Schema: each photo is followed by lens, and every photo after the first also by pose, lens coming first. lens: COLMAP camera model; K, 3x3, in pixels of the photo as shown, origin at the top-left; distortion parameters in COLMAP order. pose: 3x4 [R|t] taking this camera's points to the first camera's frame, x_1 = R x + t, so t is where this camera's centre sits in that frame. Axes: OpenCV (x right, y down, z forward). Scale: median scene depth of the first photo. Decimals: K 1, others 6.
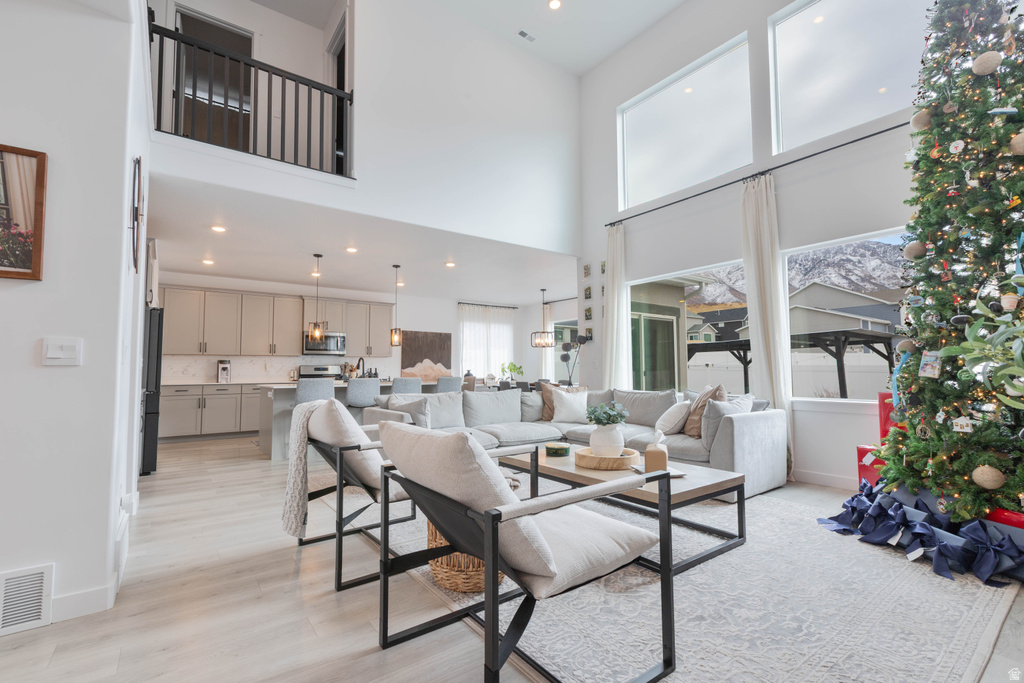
lens RADIAL K [[457.4, 0, 509.9], [0, 457.4, 346.1], [0, 0, 1]] dist [0.000267, 0.000635]
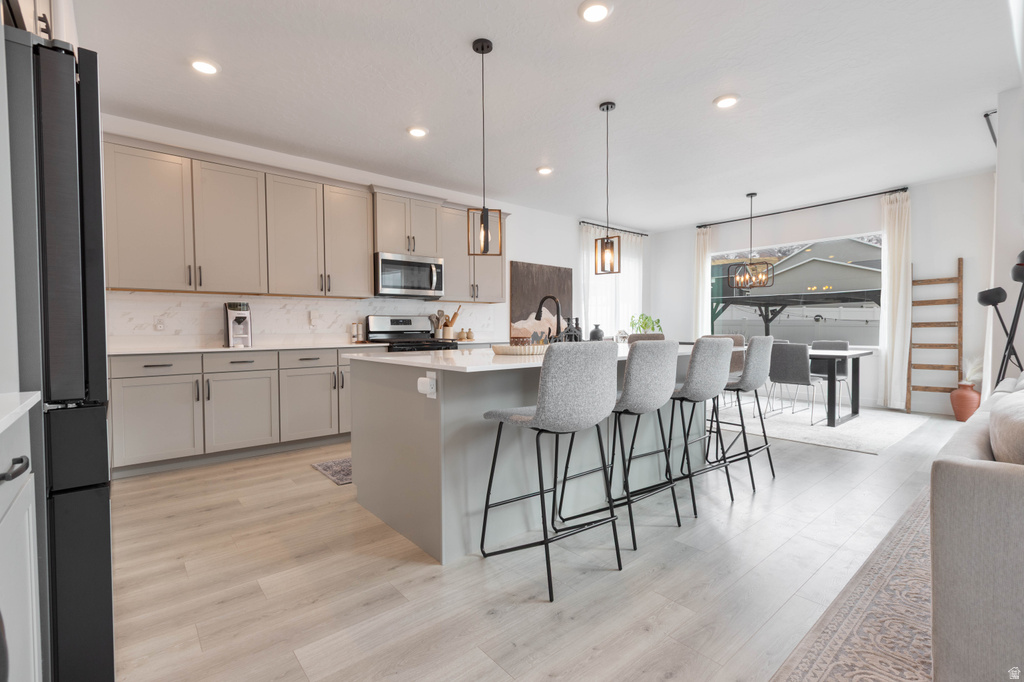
lens RADIAL K [[457.4, 0, 512.0], [0, 457.4, 344.9], [0, 0, 1]] dist [0.000267, 0.000635]
pose [[0.997461, -0.004050, 0.071093, -0.328553], [-0.002320, 0.996004, 0.089282, 0.028494], [-0.071170, -0.089220, 0.993466, 0.432004]]
